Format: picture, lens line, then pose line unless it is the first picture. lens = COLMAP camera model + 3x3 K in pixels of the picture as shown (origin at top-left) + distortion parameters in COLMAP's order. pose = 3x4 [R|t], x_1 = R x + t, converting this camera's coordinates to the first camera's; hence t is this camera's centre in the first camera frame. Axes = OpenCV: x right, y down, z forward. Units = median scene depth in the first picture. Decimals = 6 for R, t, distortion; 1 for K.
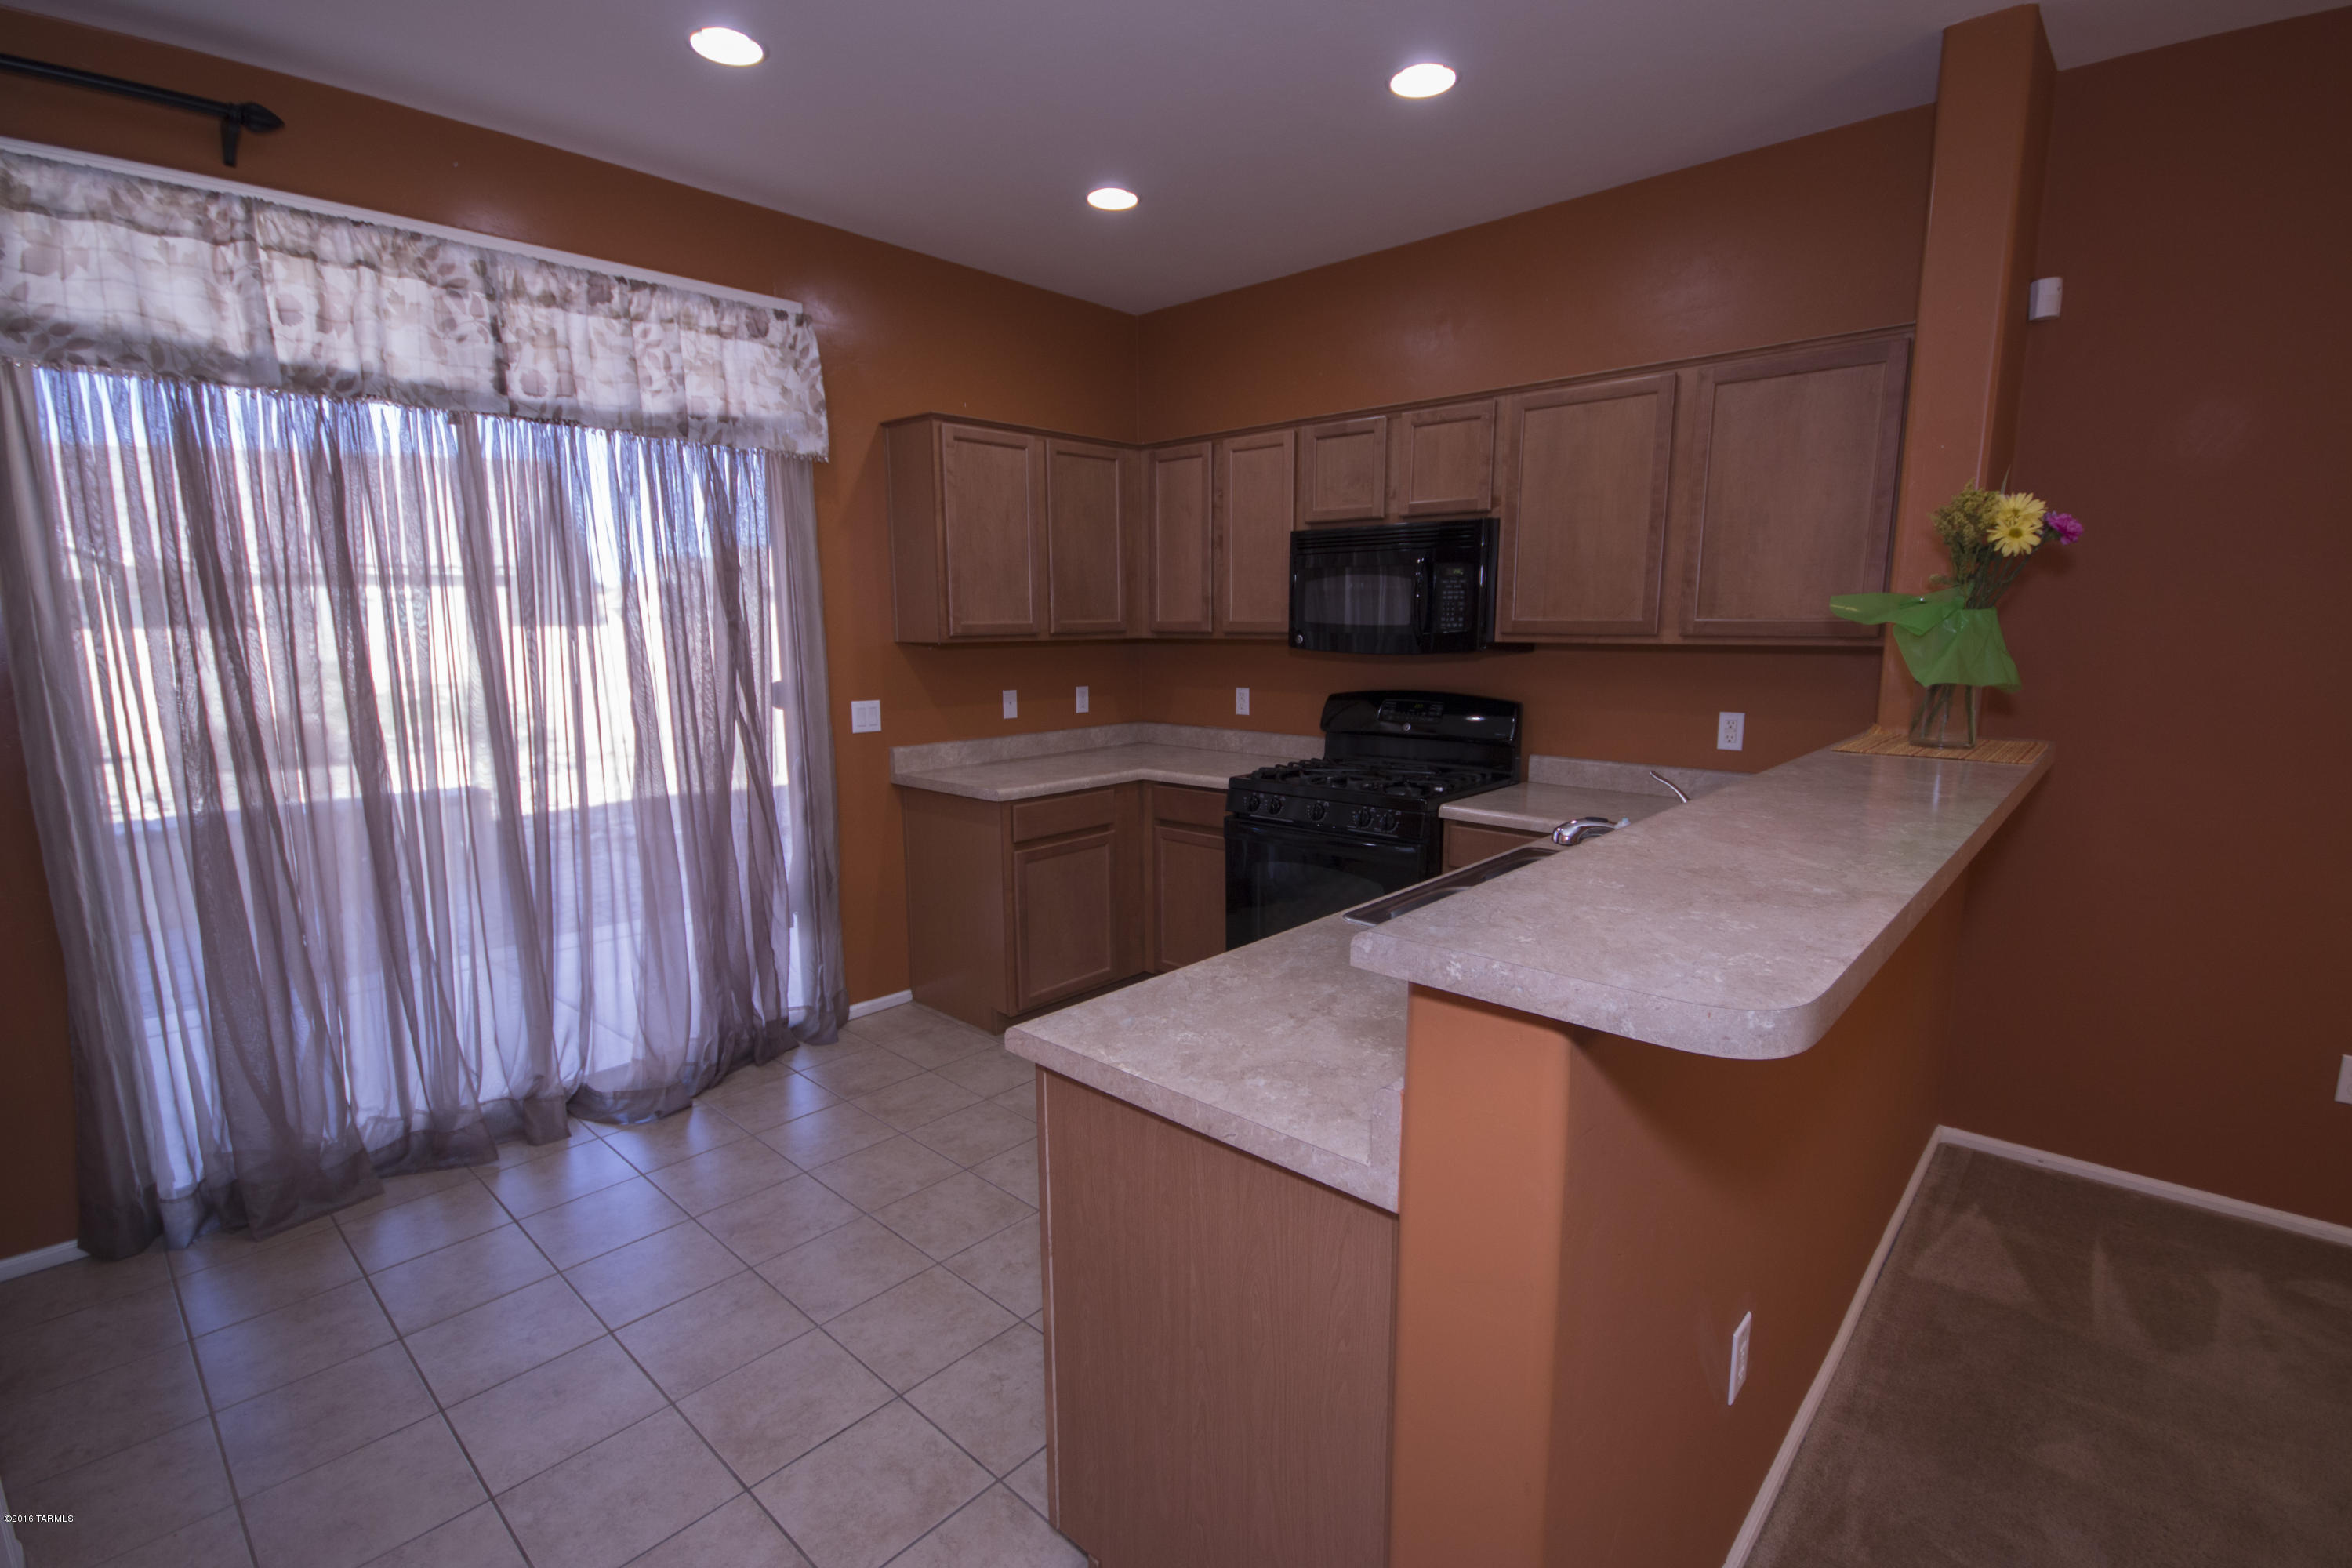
lens RADIAL K [[1081.0, 0, 1207.9], [0, 1081.0, 806.5], [0, 0, 1]] dist [0.002049, -0.008517]
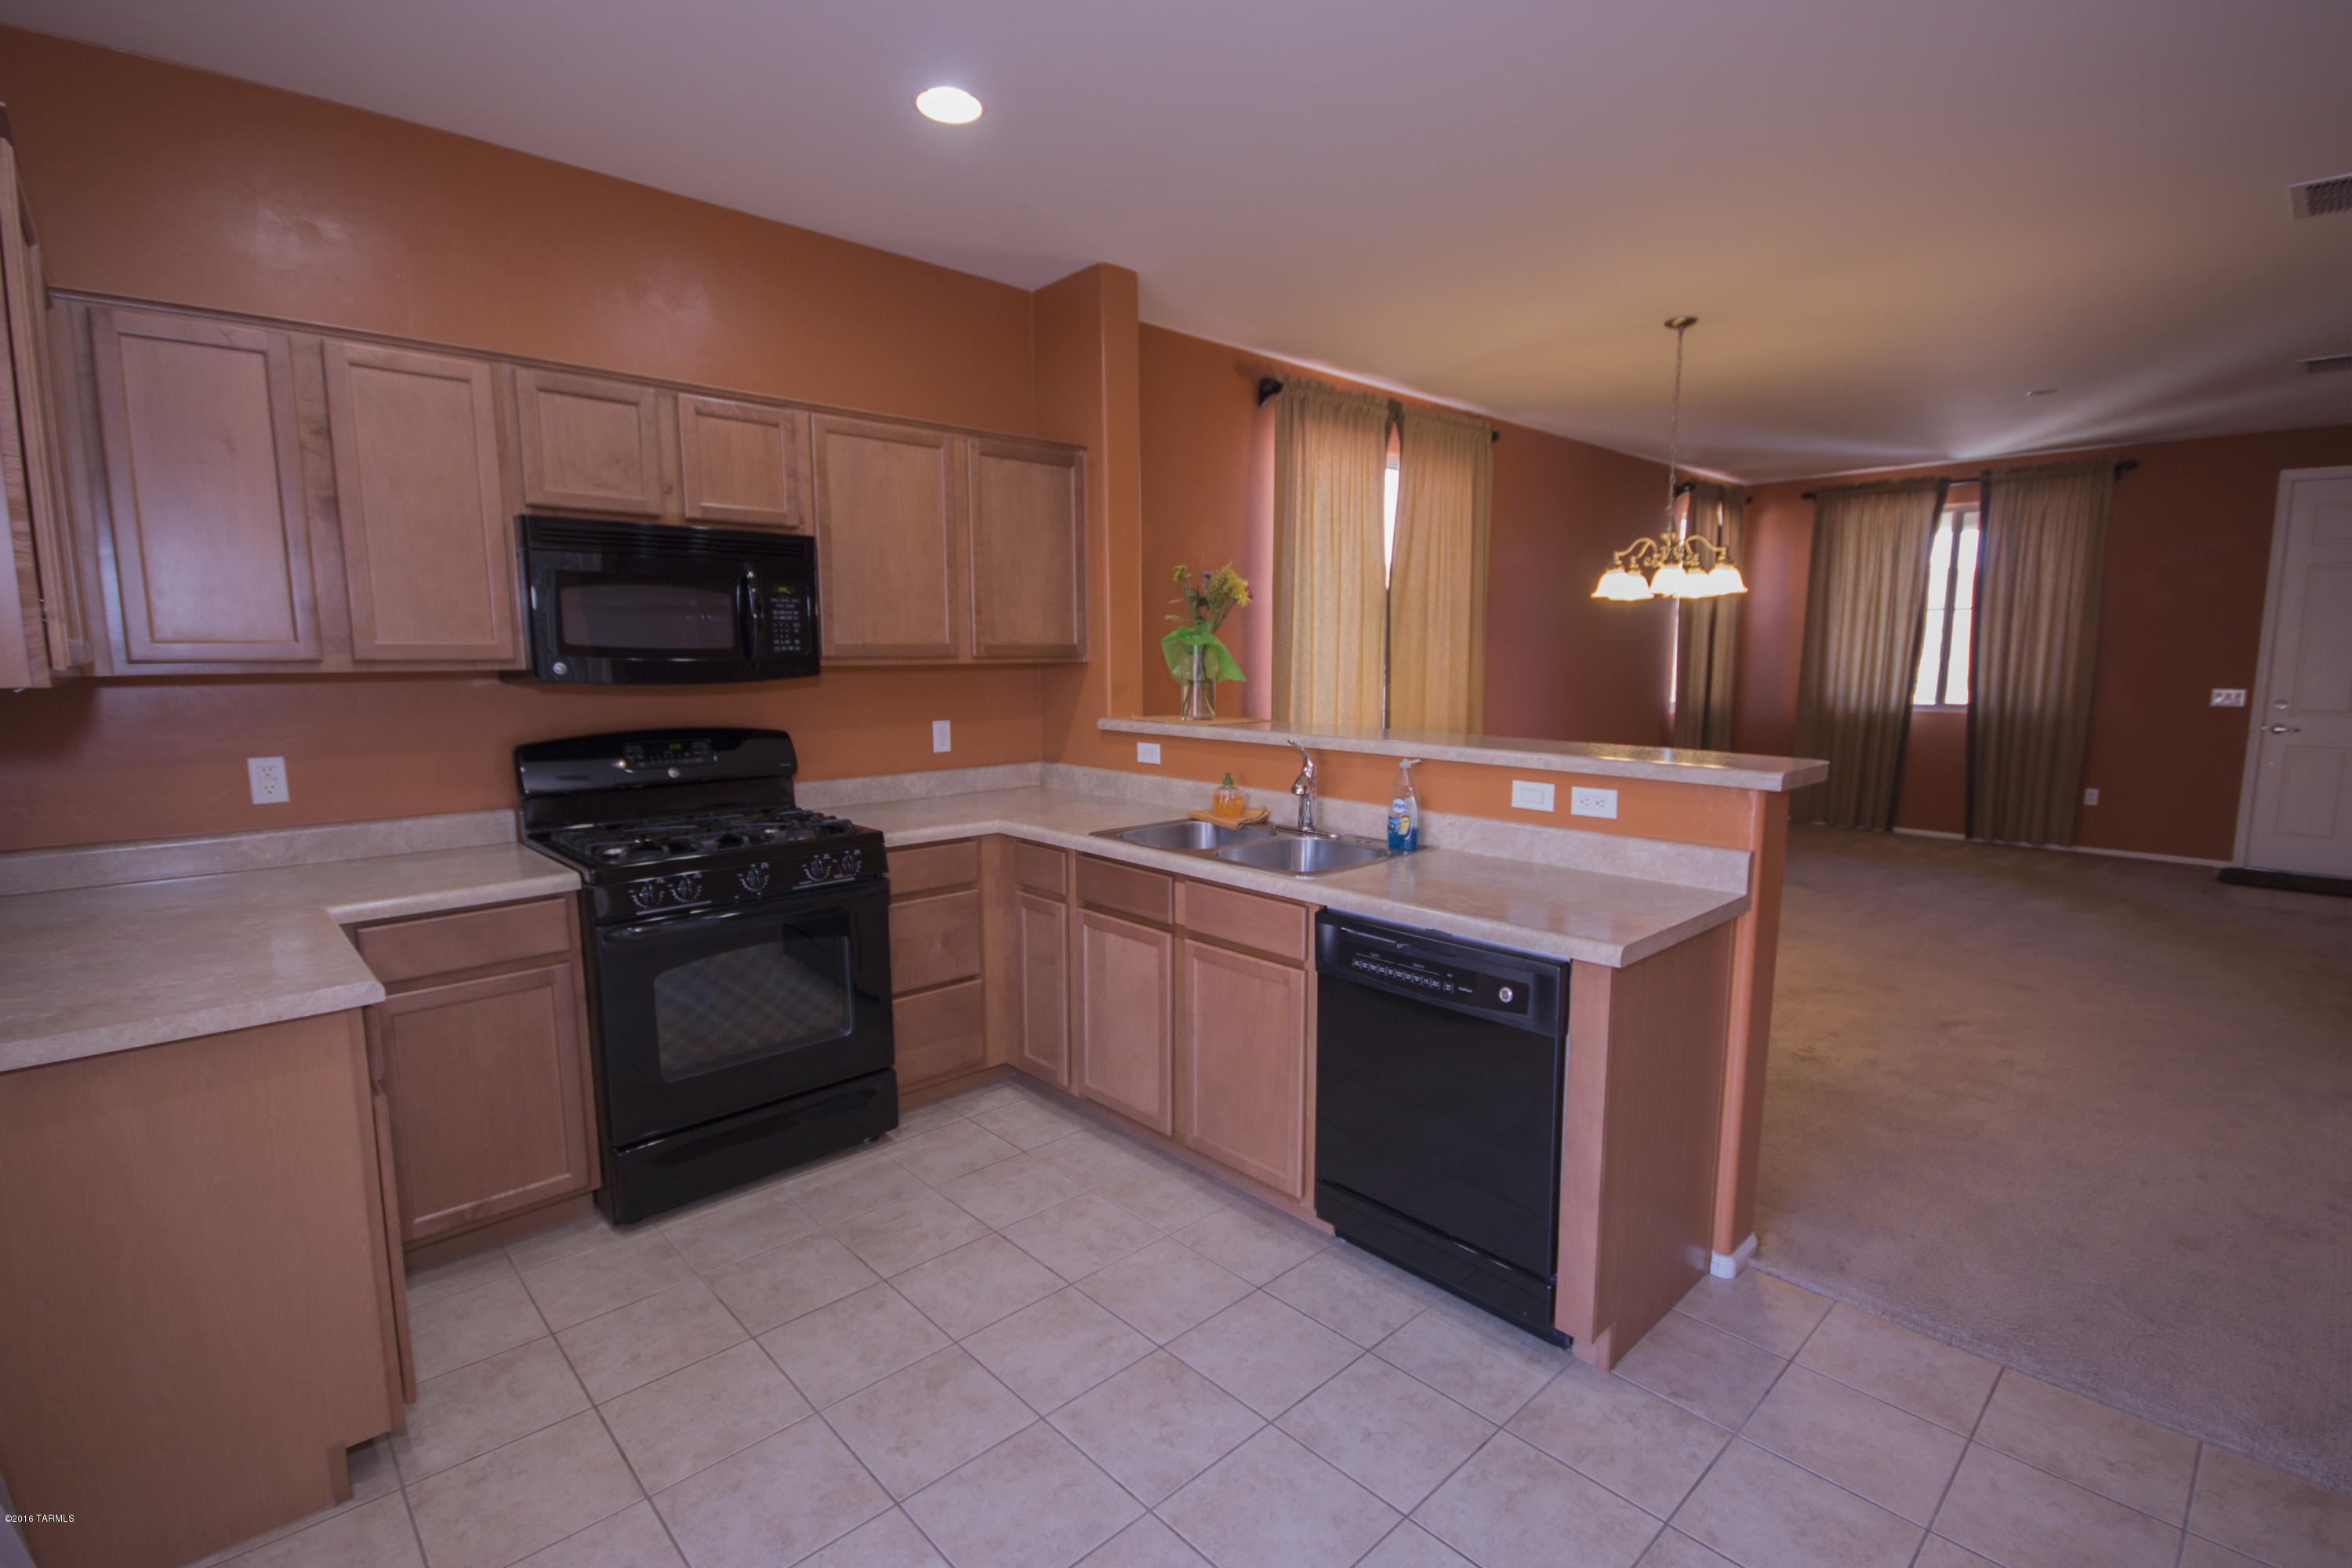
lens RADIAL K [[1081.0, 0, 1176.9], [0, 1081.0, 785.6], [0, 0, 1]] dist [0.002049, -0.008517]
pose [[0.076184, -0.124225, 0.989325, -0.770719], [0.166094, 0.979927, 0.110255, -0.117393], [-0.983163, 0.155921, 0.095288, 0.710459]]
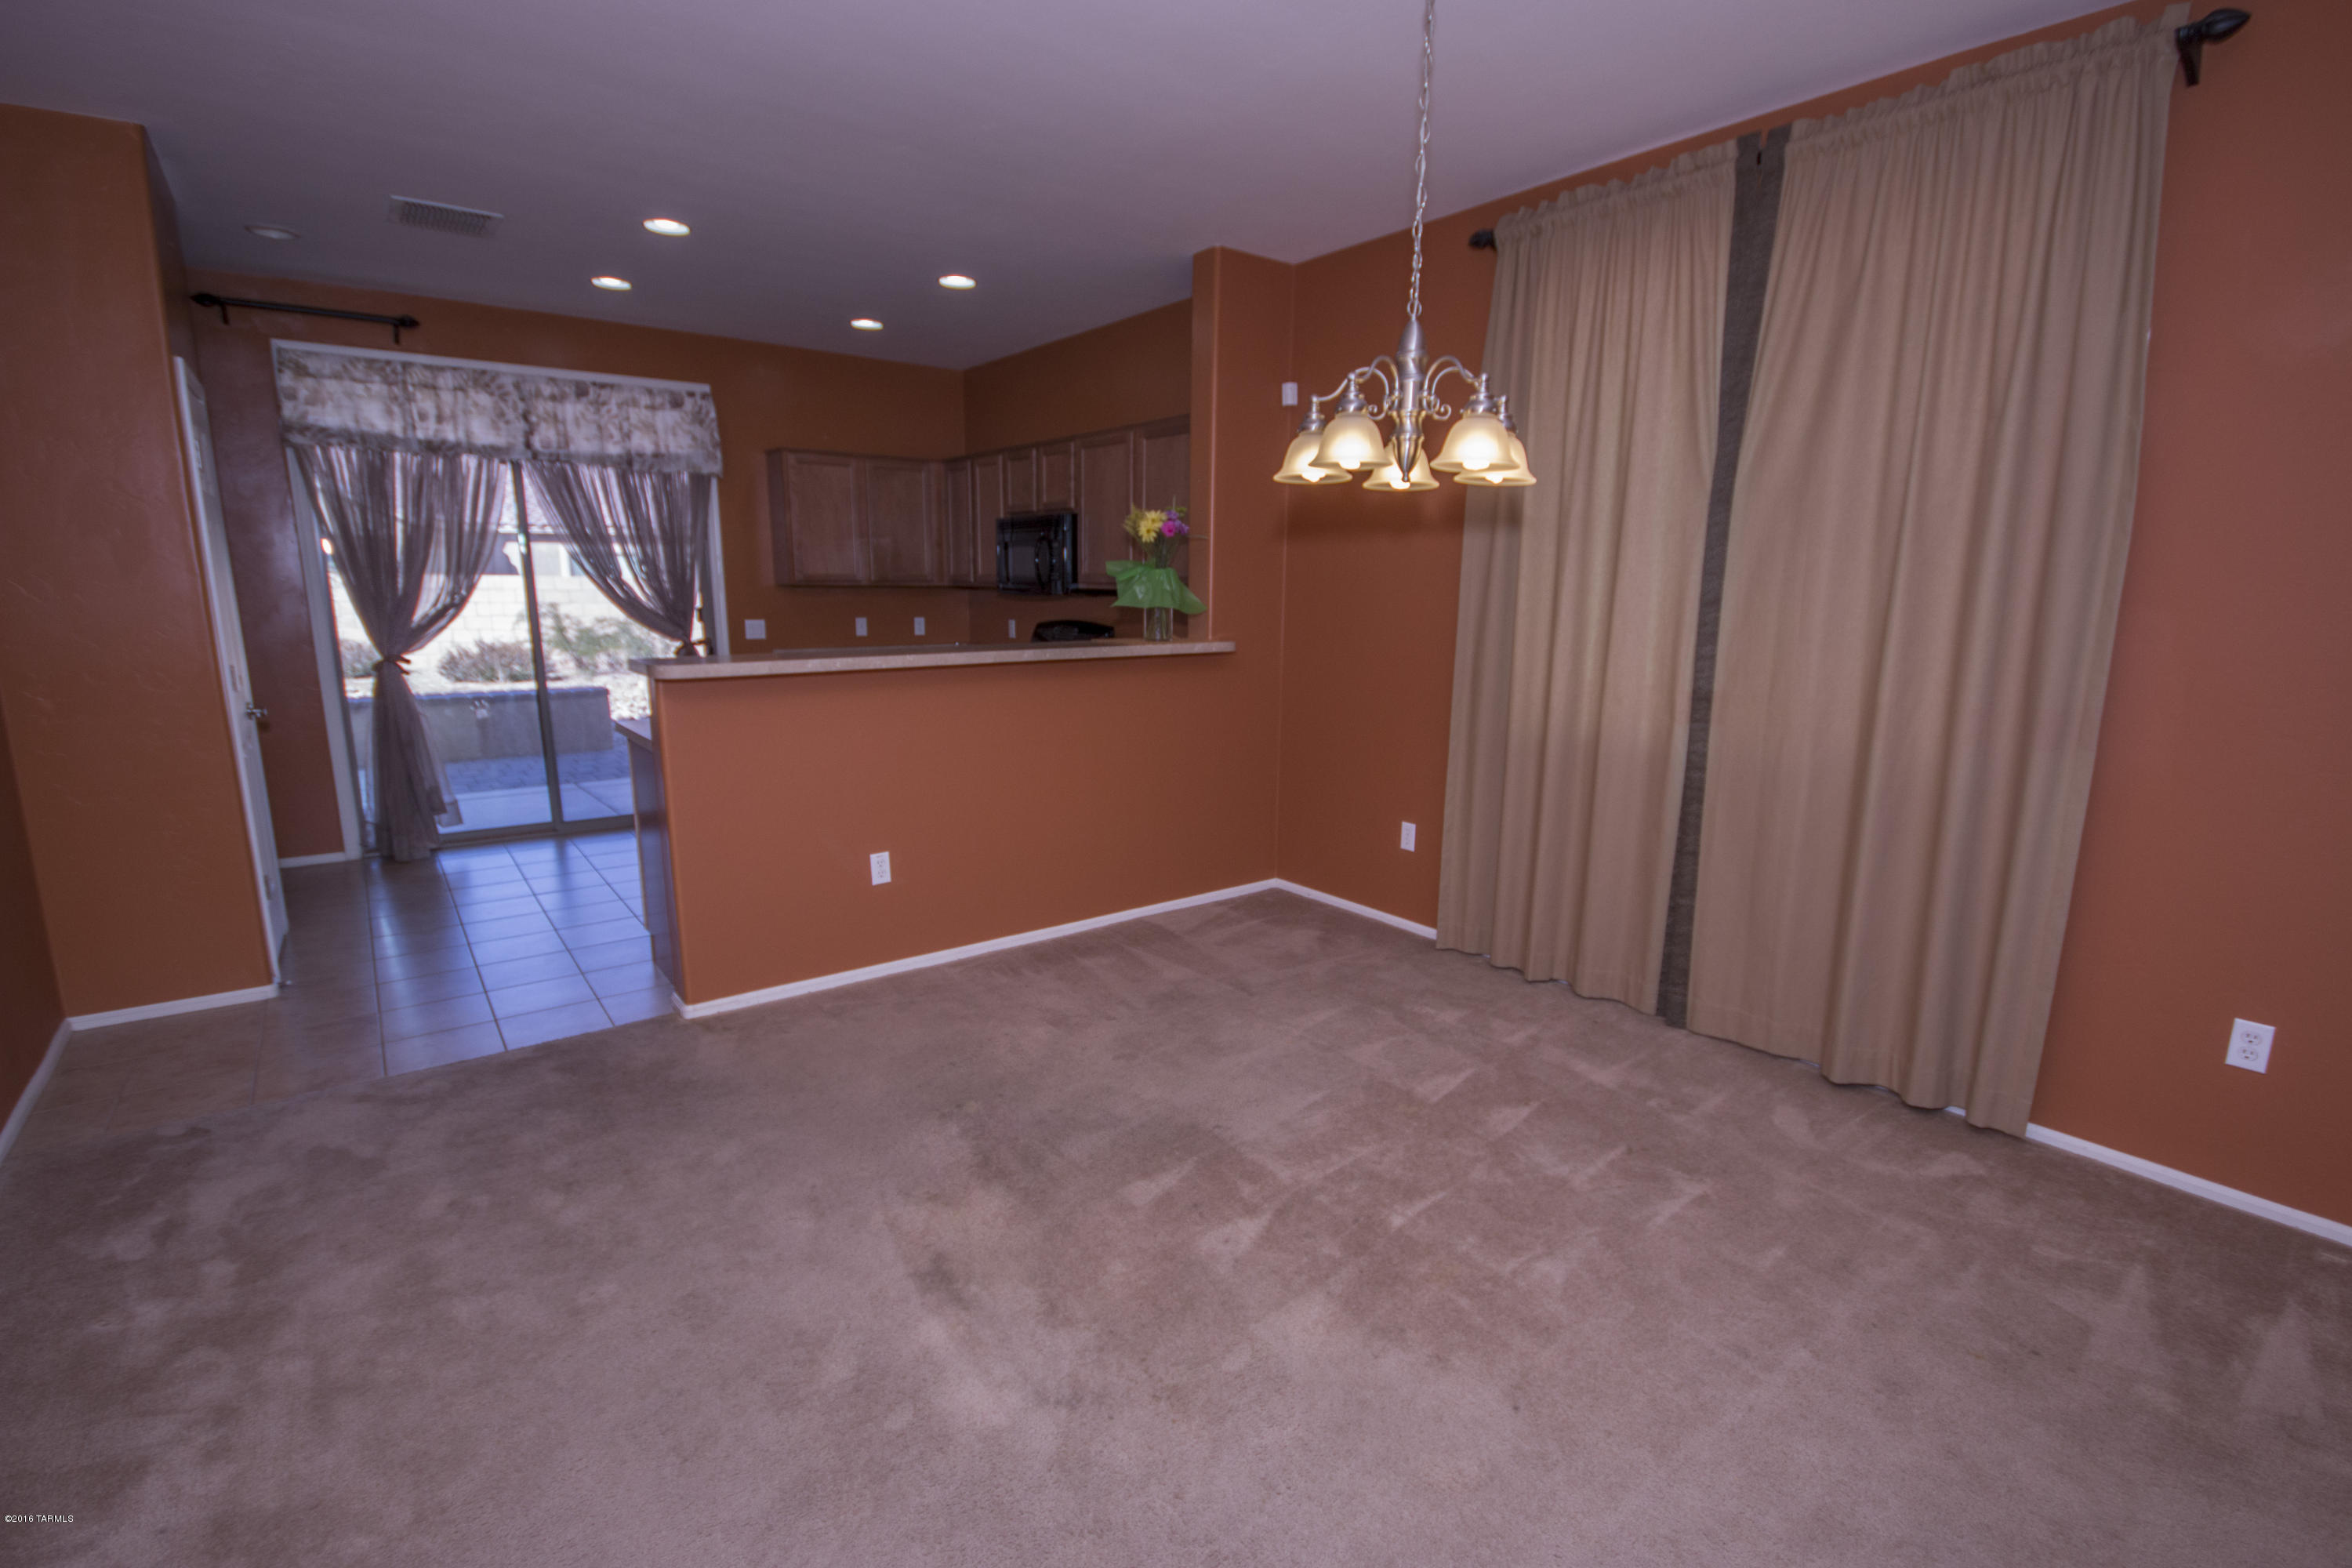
lens RADIAL K [[1081.0, 0, 1200.8], [0, 1081.0, 792.1], [0, 0, 1]] dist [0.002049, -0.008517]
pose [[0.986332, 0.045439, -0.158383, 0.842702], [-0.041821, 0.998784, 0.026108, 0.124705], [0.159377, -0.019127, 0.987032, -0.704690]]
